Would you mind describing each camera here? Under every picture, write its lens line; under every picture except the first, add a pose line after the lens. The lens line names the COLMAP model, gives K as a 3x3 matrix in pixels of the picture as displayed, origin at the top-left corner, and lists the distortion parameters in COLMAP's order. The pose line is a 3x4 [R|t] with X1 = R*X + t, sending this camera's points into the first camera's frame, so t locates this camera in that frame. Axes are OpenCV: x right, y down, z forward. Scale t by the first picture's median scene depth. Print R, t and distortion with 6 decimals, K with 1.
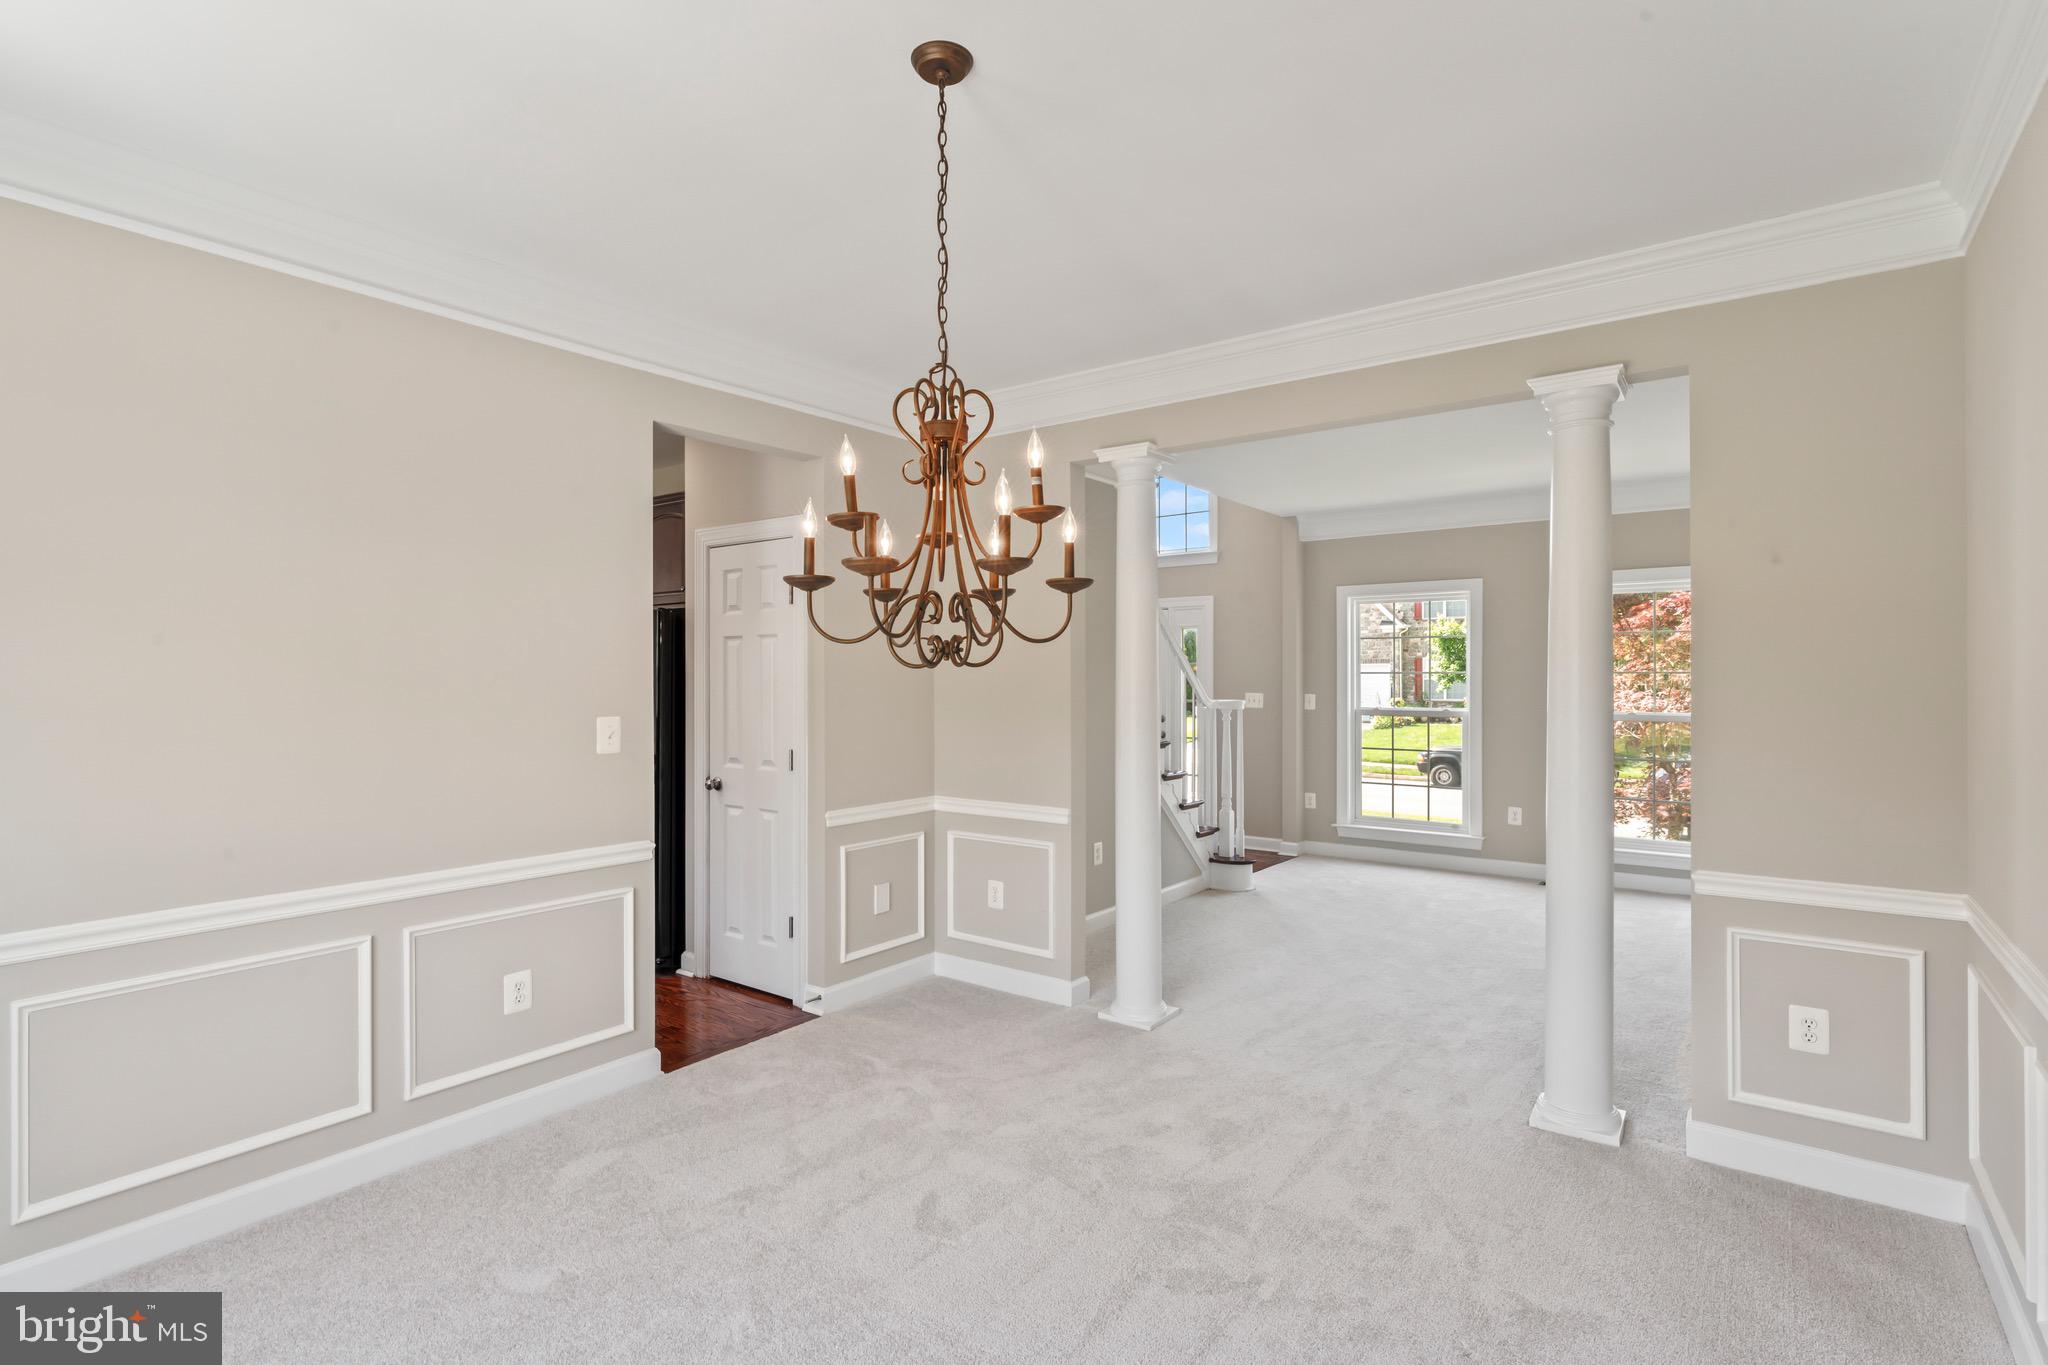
lens RADIAL K [[990.3, 0, 965.3], [0, 990.3, 666.4], [0, 0, 1]] dist [-0.001784, 0.000864]
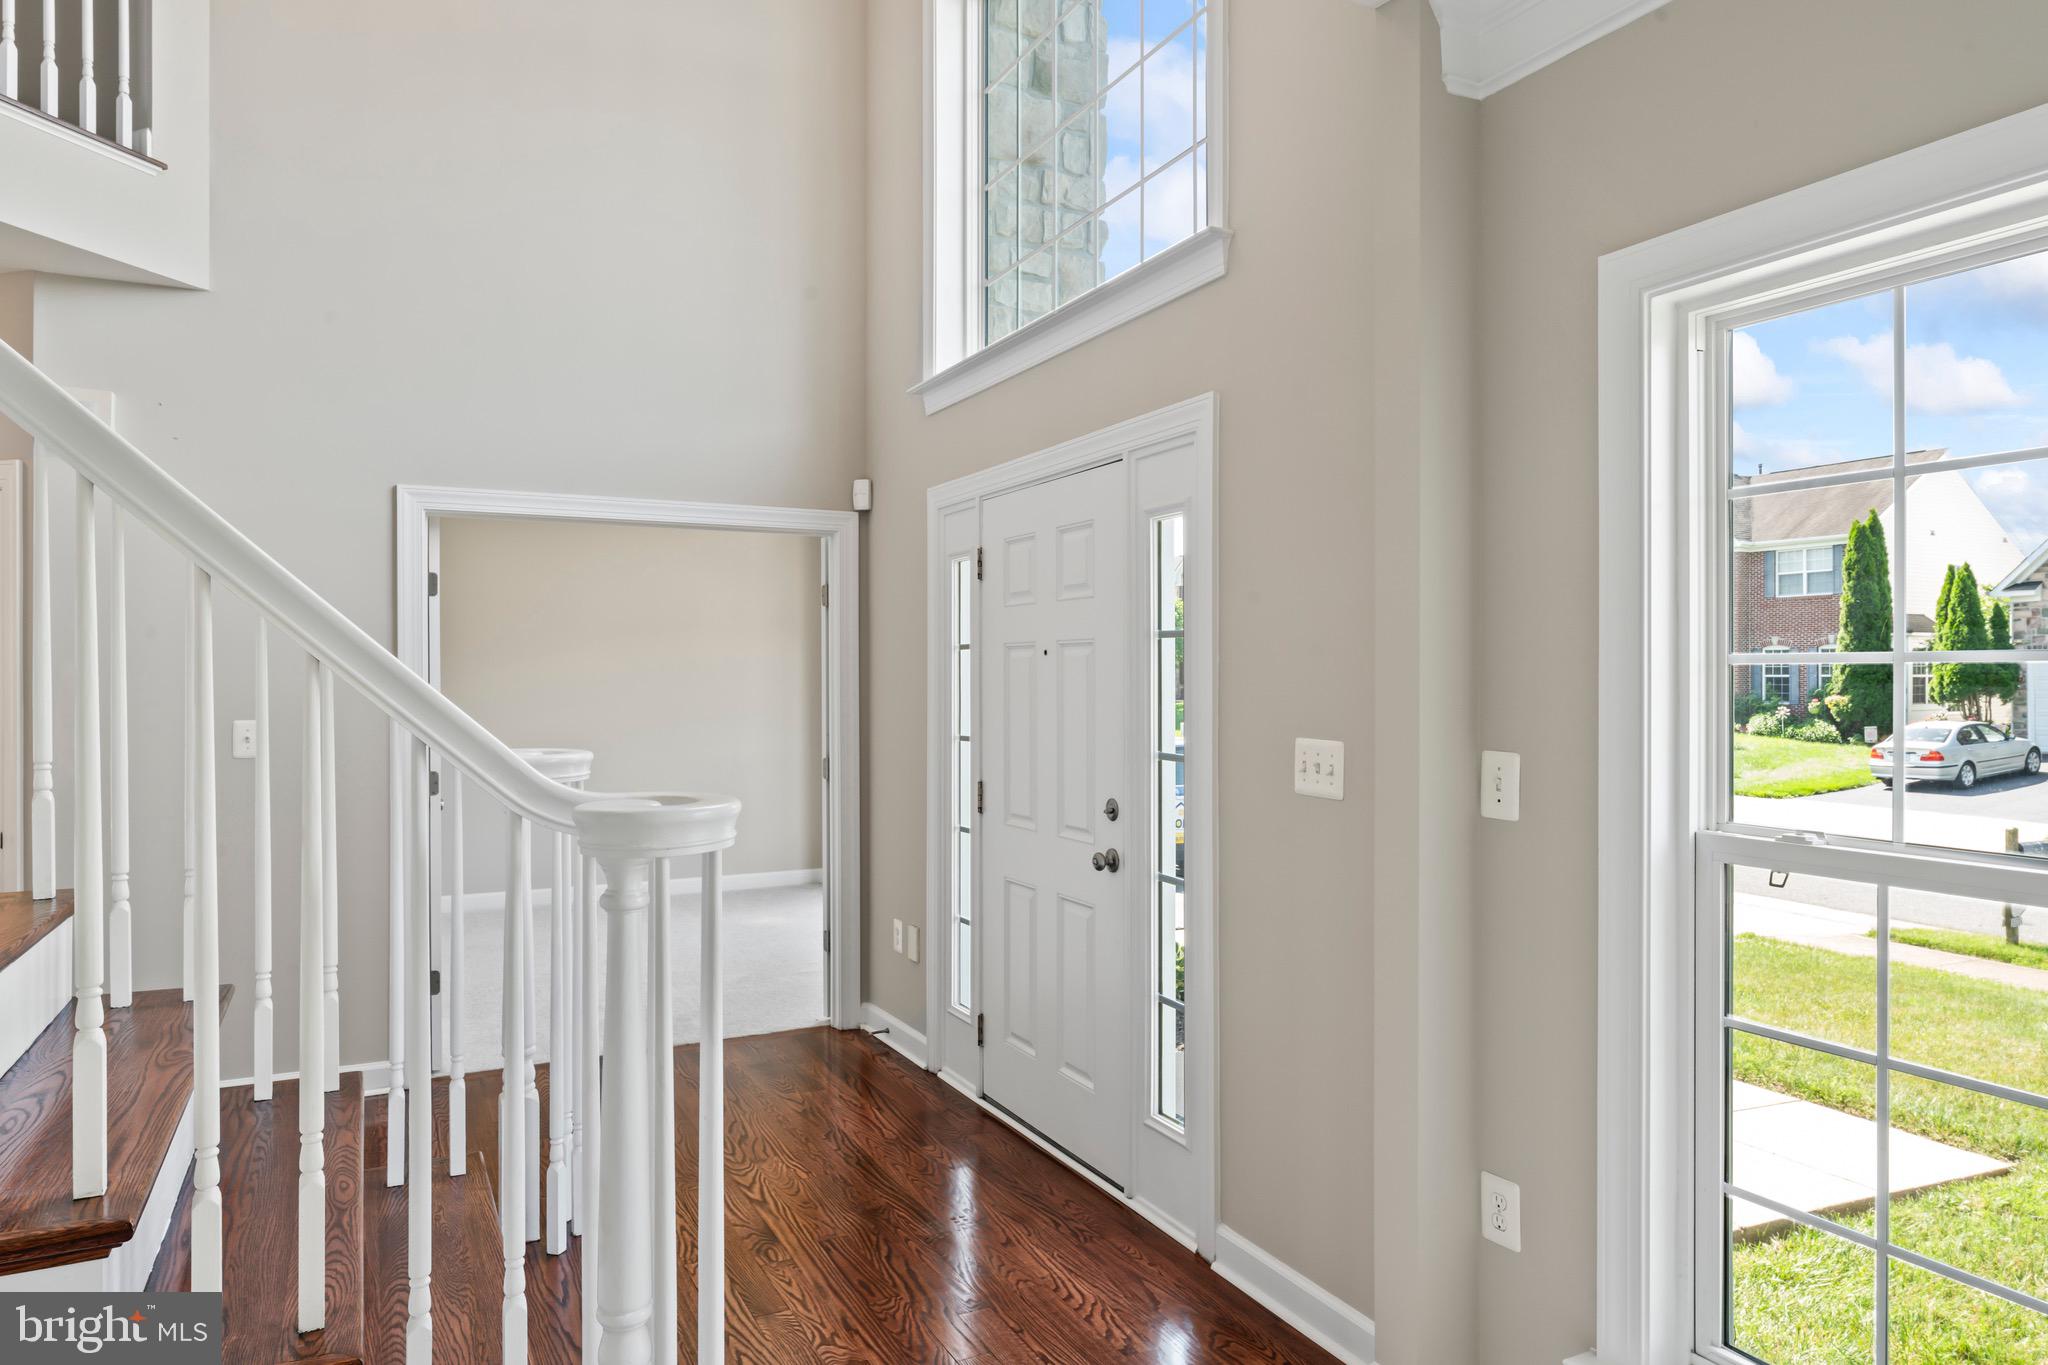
lens RADIAL K [[1256.3, 0, 1020.3], [0, 1256.3, 682.2], [0, 0, 1]] dist [0.004030, -0.002724]
pose [[0.915168, -0.003786, -0.403054, 0.429352], [0.007180, 0.999950, 0.006909, 0.010693], [0.403008, -0.009217, 0.915150, 0.809554]]
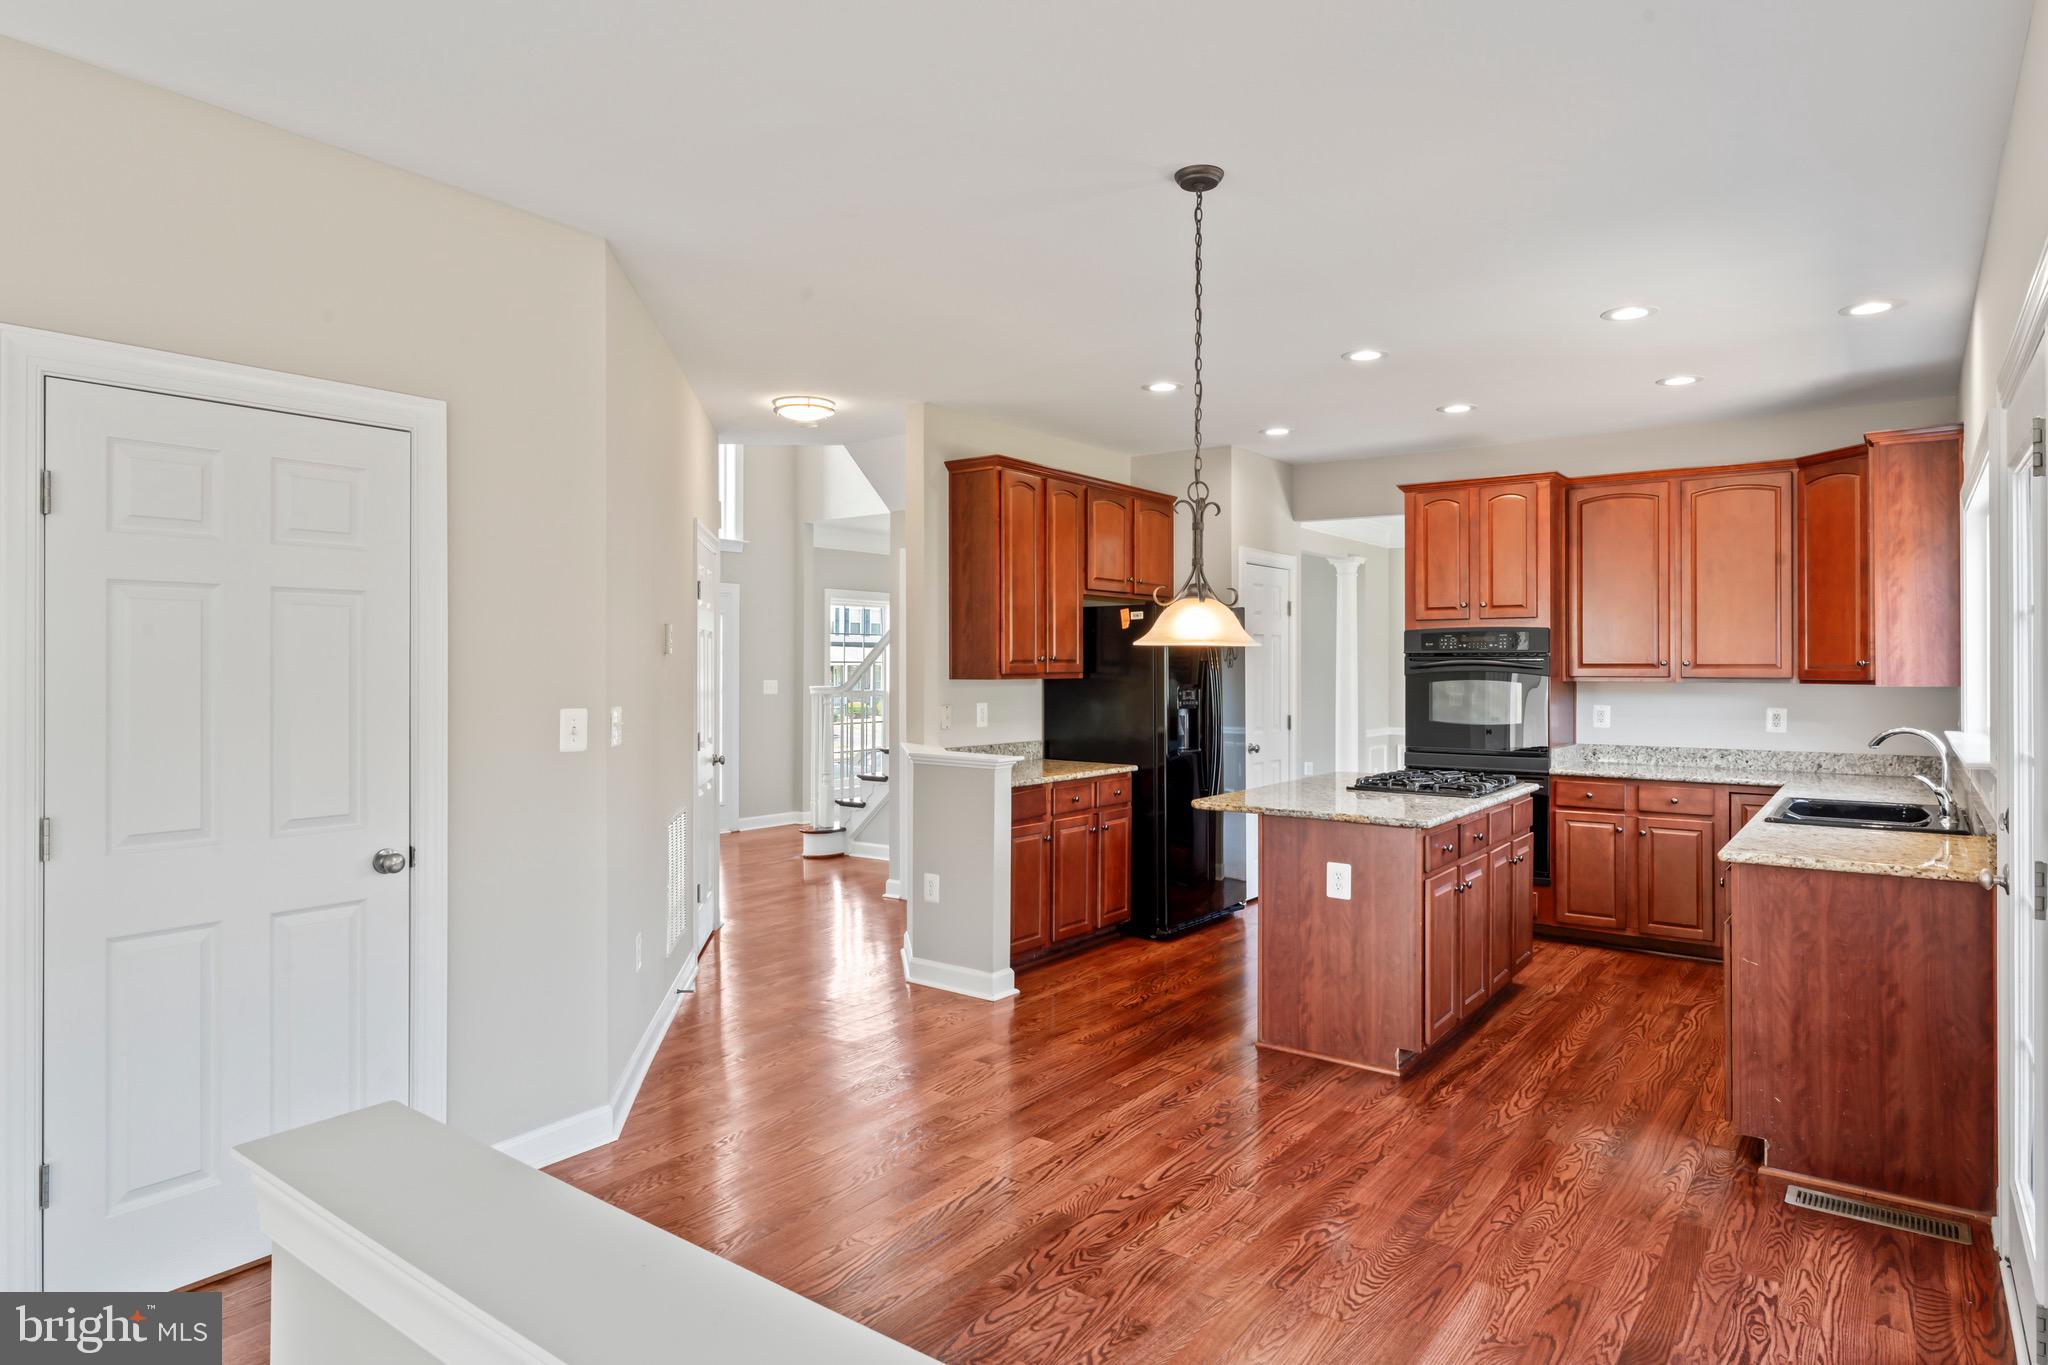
lens RADIAL K [[1174.1, 0, 1015.6], [0, 1174.1, 661.1], [0, 0, 1]] dist [-0.003695, 0.002006]
pose [[-0.030535, -0.000483, 0.999534, -1.191179], [-0.002165, 0.999998, 0.000417, 0.006092], [-0.999531, -0.002151, -0.030536, 0.942237]]
